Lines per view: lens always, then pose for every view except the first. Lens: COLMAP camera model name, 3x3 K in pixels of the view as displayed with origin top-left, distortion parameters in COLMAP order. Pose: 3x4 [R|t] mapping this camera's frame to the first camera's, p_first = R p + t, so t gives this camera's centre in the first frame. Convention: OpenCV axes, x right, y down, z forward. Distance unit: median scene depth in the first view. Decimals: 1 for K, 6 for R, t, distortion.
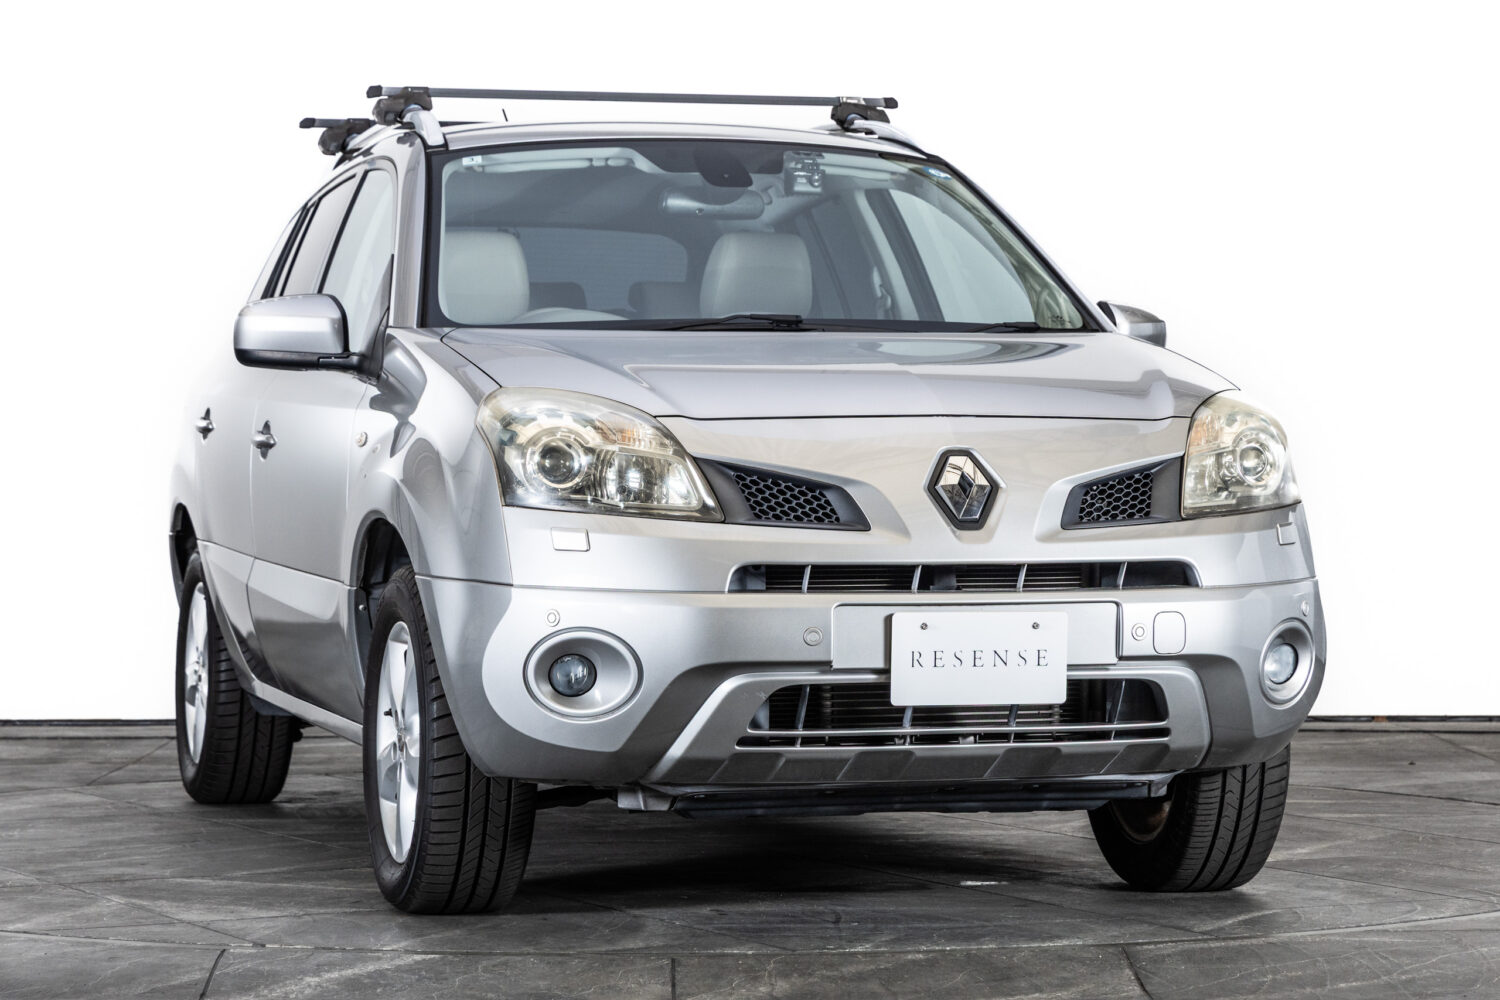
lens RADIAL K [[4069.6, 0, 750.0], [0, 4069.6, 500.0], [0, 0, 1]] dist [-0.085458, -0.331443]
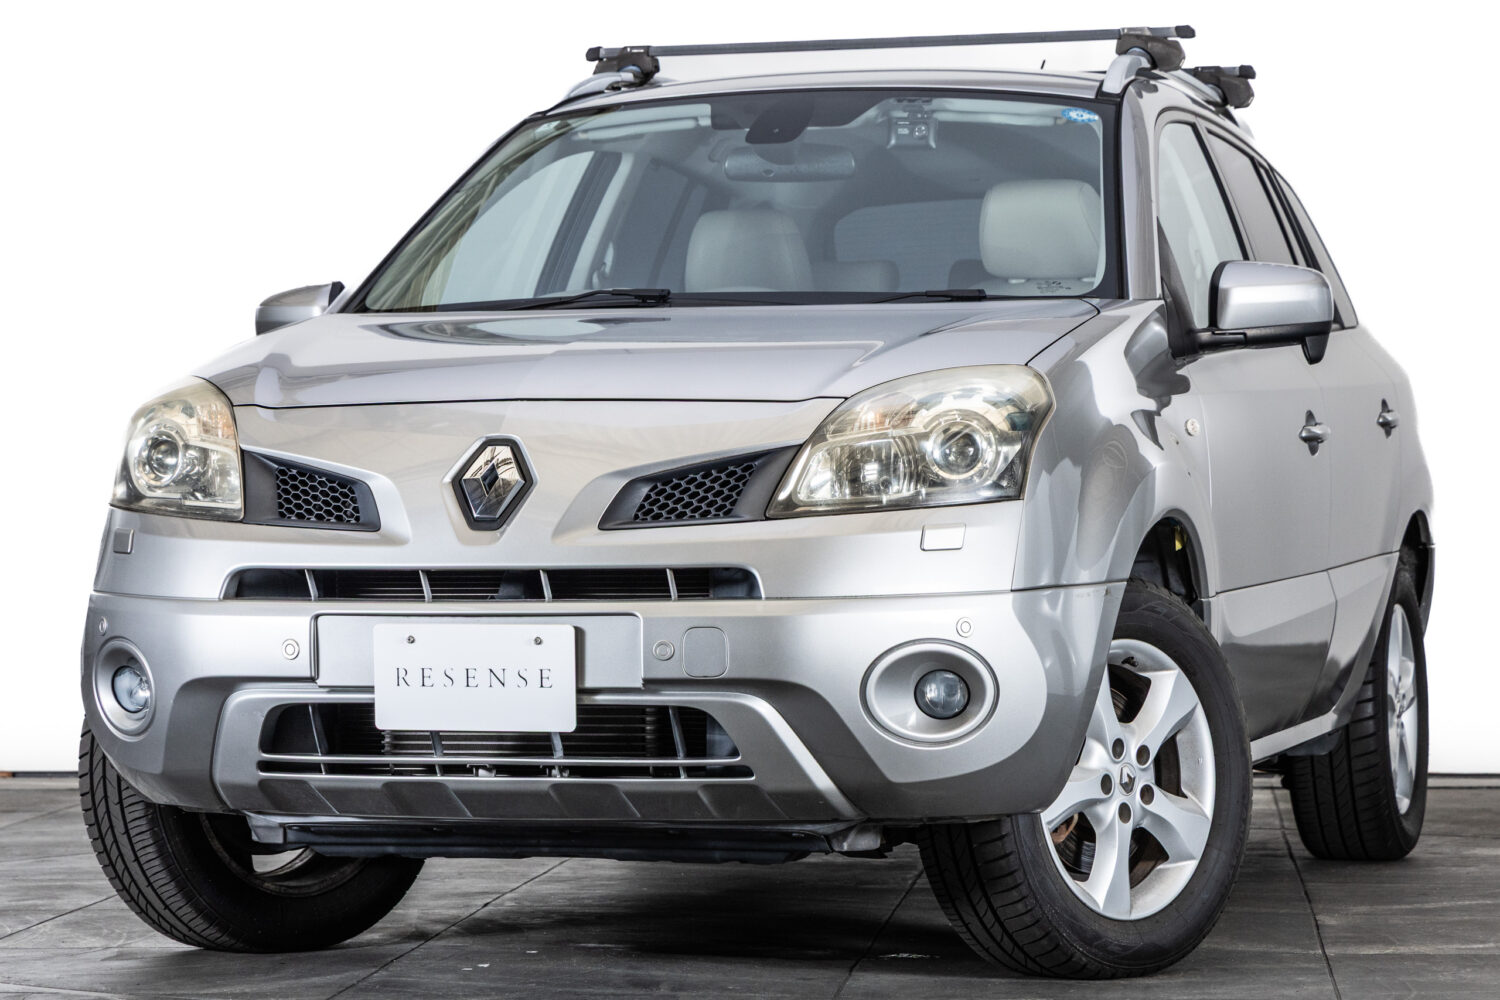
lens RADIAL K [[4730.8, 0, 750.0], [0, 4730.8, 500.0], [0, 0, 1]] dist [0.060774, -0.066245]
pose [[0.840719, -0.004846, -0.541450, 0.642407], [-0.000335, 0.999955, -0.009469, 0.010331], [0.541472, 0.008142, 0.840679, 0.177644]]
